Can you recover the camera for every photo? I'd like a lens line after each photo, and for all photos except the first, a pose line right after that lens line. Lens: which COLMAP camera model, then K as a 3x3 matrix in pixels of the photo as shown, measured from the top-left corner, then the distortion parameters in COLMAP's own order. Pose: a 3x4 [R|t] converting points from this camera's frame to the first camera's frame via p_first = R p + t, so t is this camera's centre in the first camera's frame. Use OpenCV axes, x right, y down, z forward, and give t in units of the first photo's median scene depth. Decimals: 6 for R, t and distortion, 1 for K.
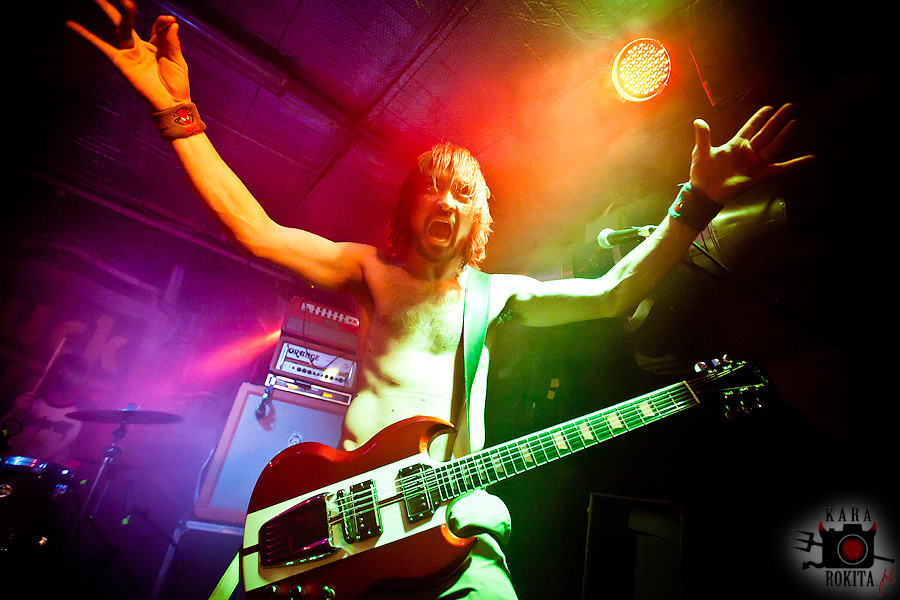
lens RADIAL K [[418.2, 0, 448.1], [0, 418.2, 296.3], [0, 0, 1]] dist [-0.067140, 0.032166]
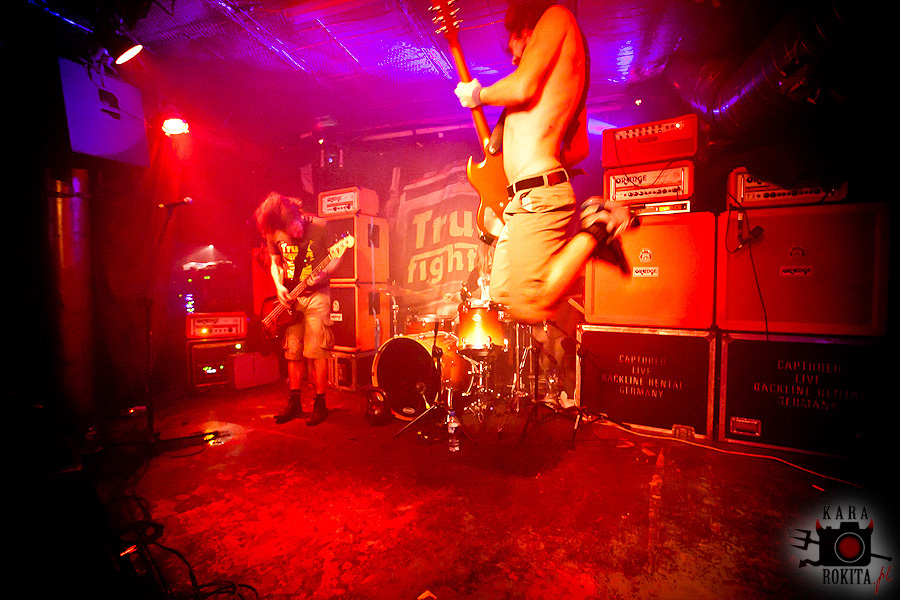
lens RADIAL K [[412.8, 0, 450.0], [0, 412.8, 300.0], [0, 0, 1]] dist [-0.065299, 0.030160]
pose [[0.552486, -0.118919, -0.824995, 0.220719], [0.450781, 0.875166, 0.175730, 0.018355], [0.701110, -0.468981, 0.537124, -0.028641]]
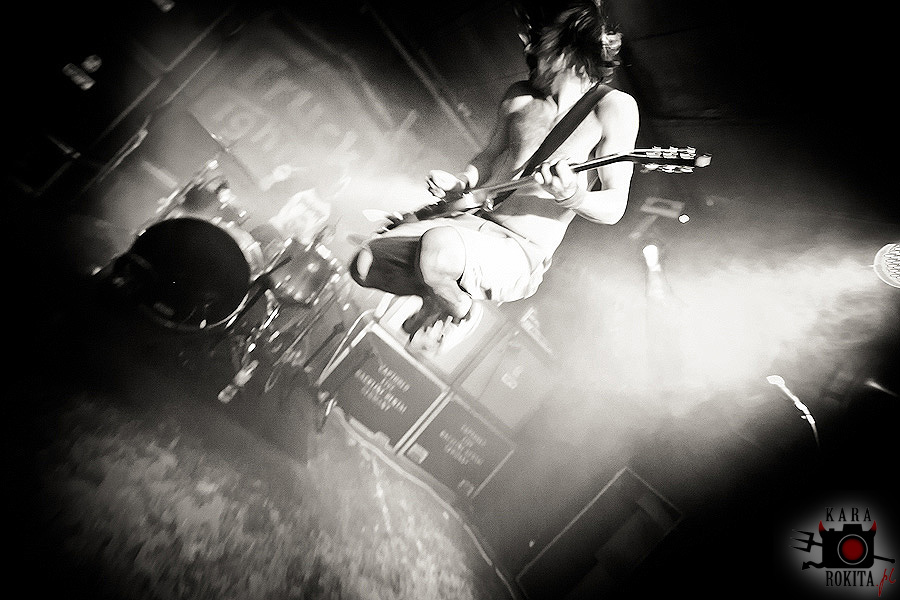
lens RADIAL K [[418.2, 0, 448.1], [0, 418.2, 296.3], [0, 0, 1]] dist [-0.067140, 0.032166]
pose [[0.837871, 0.531240, -0.125526, -0.224327], [-0.463116, 0.813530, 0.351700, -0.144124], [0.288956, -0.236546, 0.927659, -0.235544]]
